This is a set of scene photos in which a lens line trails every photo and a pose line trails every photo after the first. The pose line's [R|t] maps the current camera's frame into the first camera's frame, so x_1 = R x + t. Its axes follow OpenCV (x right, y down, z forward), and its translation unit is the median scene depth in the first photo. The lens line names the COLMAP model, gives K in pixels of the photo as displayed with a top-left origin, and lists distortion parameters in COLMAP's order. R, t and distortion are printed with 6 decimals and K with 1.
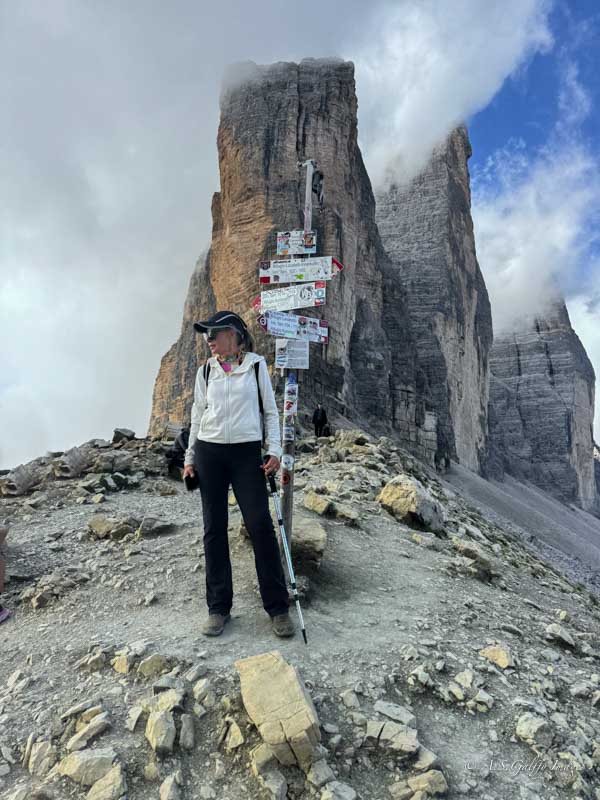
lens RADIAL K [[565.9, 0, 300.0], [0, 565.9, 400.0], [0, 0, 1]] dist [0.096659, -0.002984]
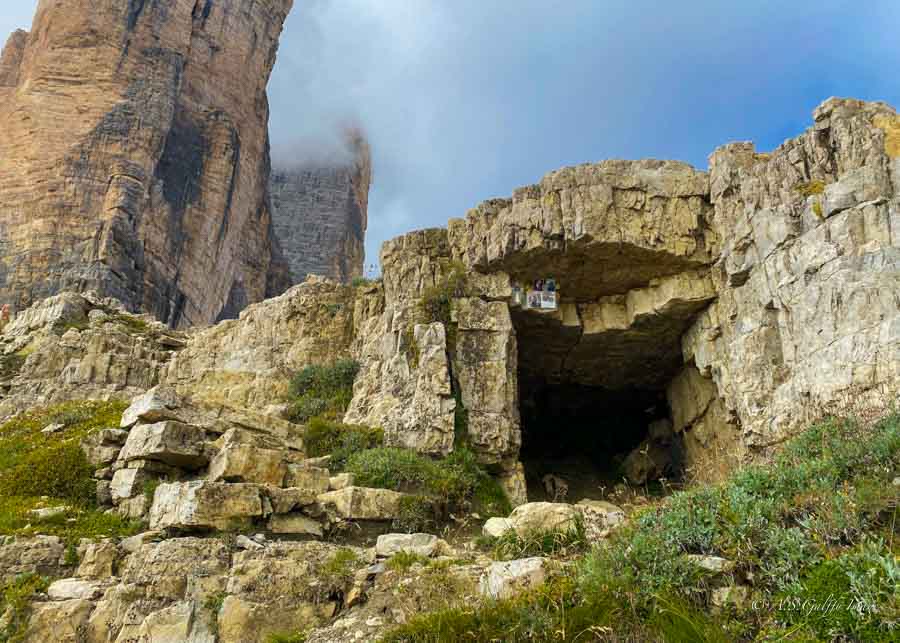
lens RADIAL K [[709.3, 0, 465.4], [0, 709.3, 319.9], [0, 0, 1]] dist [0.000294, 0.000656]
pose [[0.856233, 0.242516, 0.456126, -0.011885], [-0.134956, 0.957304, -0.255648, 0.016700], [-0.498650, 0.157337, 0.852404, 0.131673]]
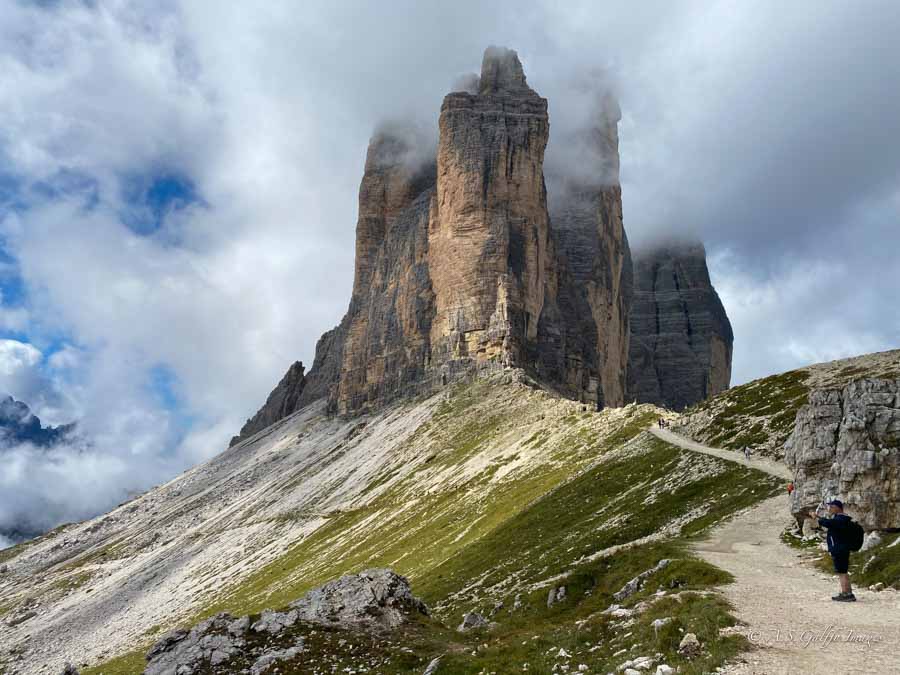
lens RADIAL K [[683.7, 0, 450.0], [0, 683.7, 337.5], [0, 0, 1]] dist [0.205292, -0.000101]
pose [[0.995663, 0.038928, 0.084493, -0.128167], [-0.038501, 0.999236, -0.006680, -0.026166], [-0.084689, 0.003398, 0.996402, -0.281178]]
